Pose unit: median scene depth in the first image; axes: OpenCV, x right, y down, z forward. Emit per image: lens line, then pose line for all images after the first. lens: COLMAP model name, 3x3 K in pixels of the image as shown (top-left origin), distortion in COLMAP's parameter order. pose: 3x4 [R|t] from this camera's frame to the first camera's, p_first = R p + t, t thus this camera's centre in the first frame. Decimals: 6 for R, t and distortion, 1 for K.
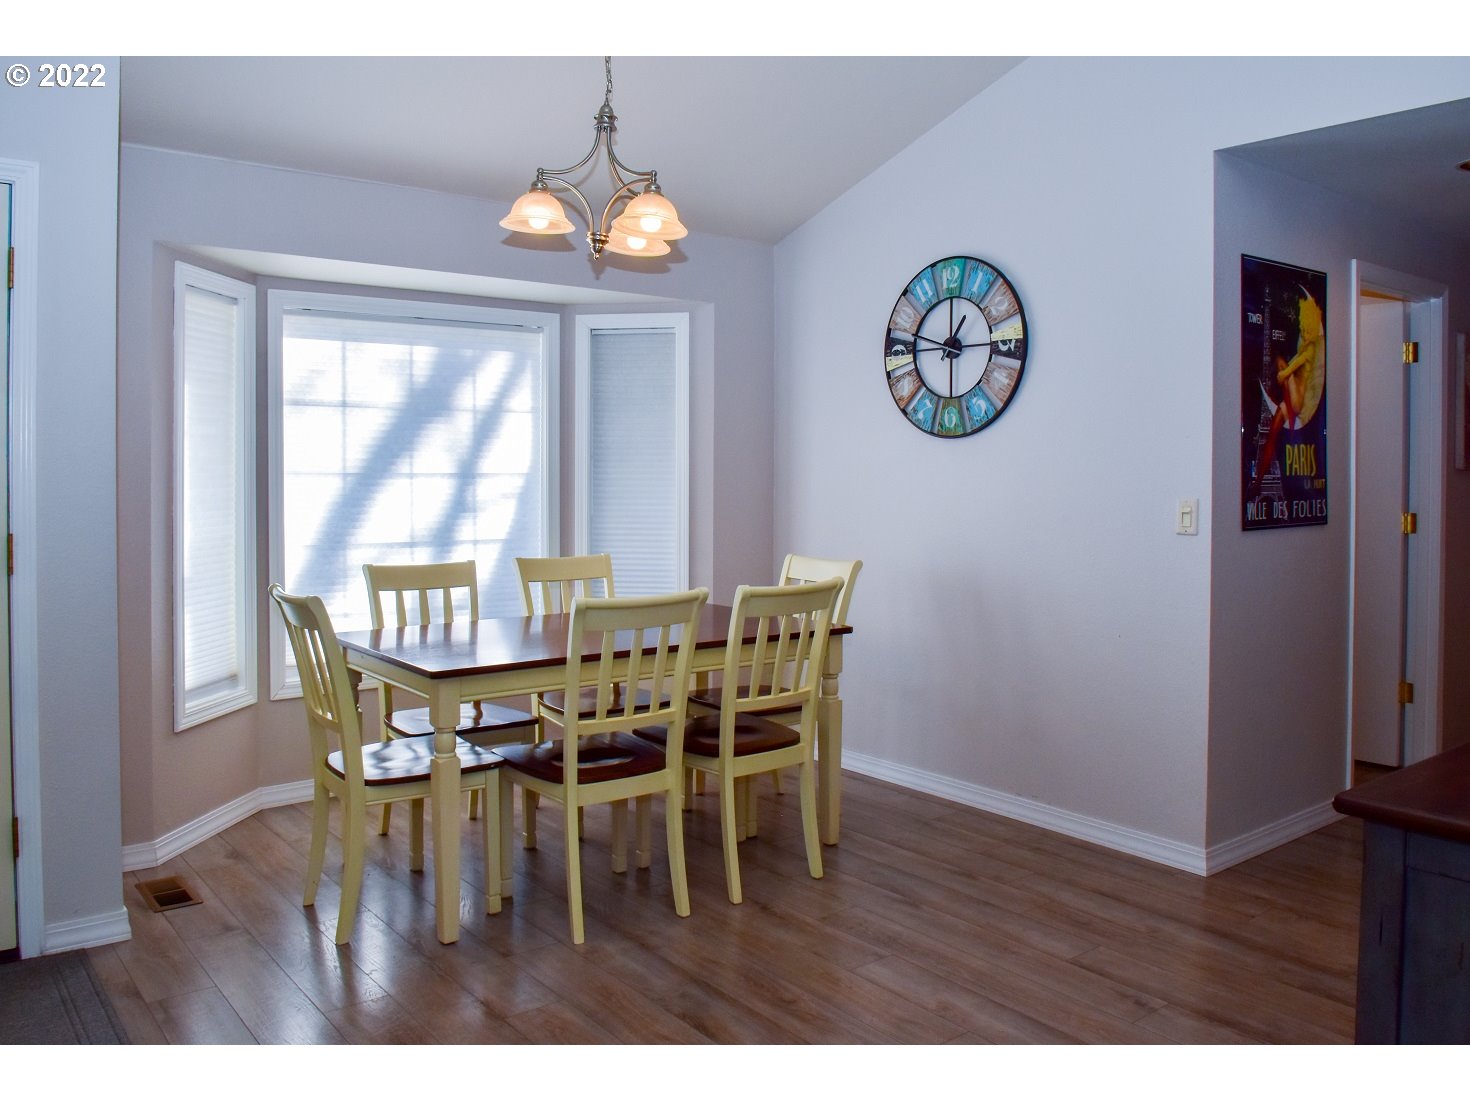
lens RADIAL K [[1173.8, 0, 735.0], [0, 1173.8, 551.0], [0, 0, 1]] dist [0.001296, 0.001968]
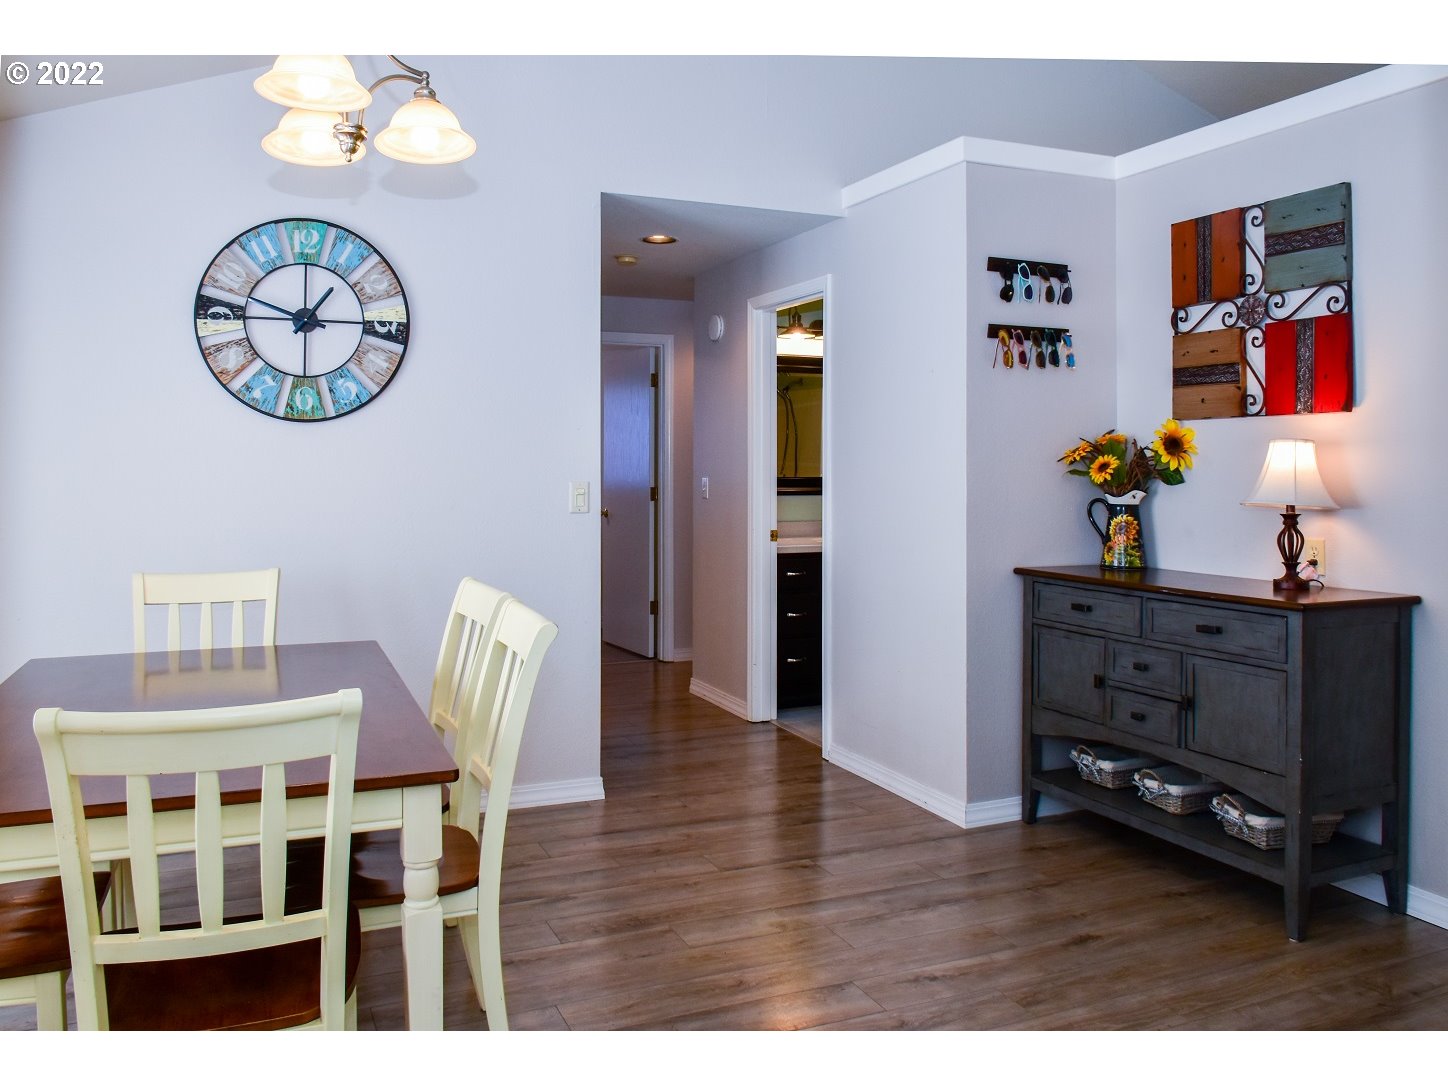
lens RADIAL K [[1159.8, 0, 722.3], [0, 1159.8, 518.7], [0, 0, 1]] dist [-0.009307, -0.004868]
pose [[0.254247, -0.049934, 0.965850, -0.590328], [0.070639, 0.996958, 0.032947, -0.030828], [-0.964556, 0.059850, 0.257000, 0.484828]]
